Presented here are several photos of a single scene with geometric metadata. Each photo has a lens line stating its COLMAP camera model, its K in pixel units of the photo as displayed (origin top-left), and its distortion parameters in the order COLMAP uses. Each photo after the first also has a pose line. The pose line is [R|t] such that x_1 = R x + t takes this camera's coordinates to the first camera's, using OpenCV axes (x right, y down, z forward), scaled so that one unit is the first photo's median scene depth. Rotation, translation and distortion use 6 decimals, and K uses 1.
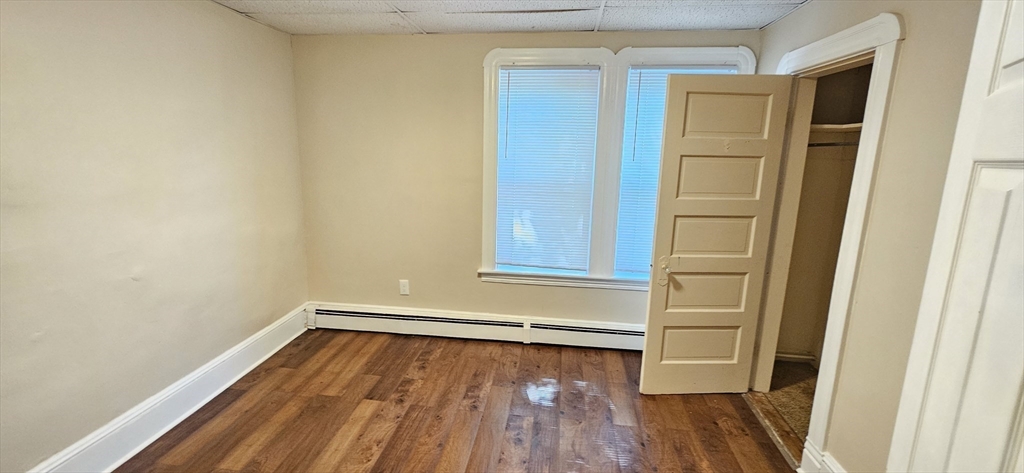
lens RADIAL K [[419.6, 0, 513.5], [0, 419.6, 241.3], [0, 0, 1]] dist [-0.000386, -0.000228]
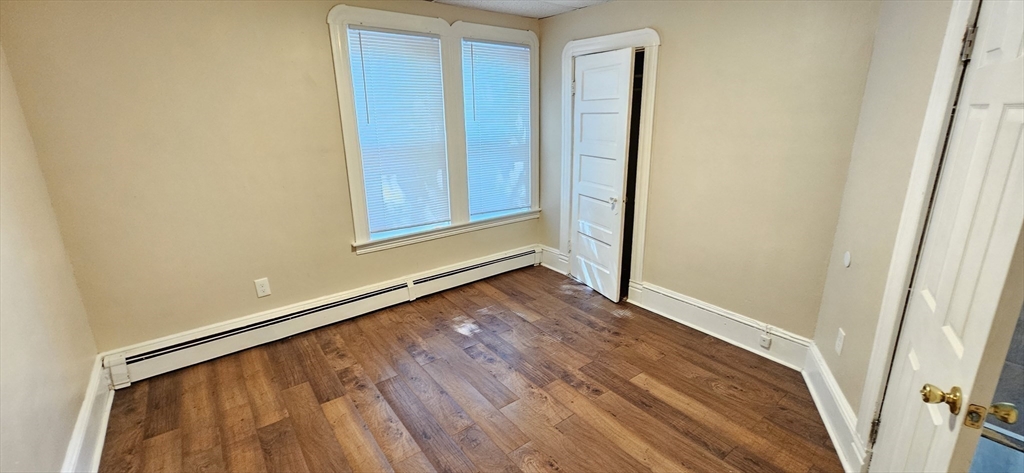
lens RADIAL K [[419.6, 0, 513.5], [0, 419.6, 241.3], [0, 0, 1]] dist [-0.000386, -0.000228]
pose [[0.703130, -0.235579, 0.670902, -0.490777], [0.177003, 0.971811, 0.155734, -0.023159], [-0.688678, 0.009250, 0.725008, 0.057041]]
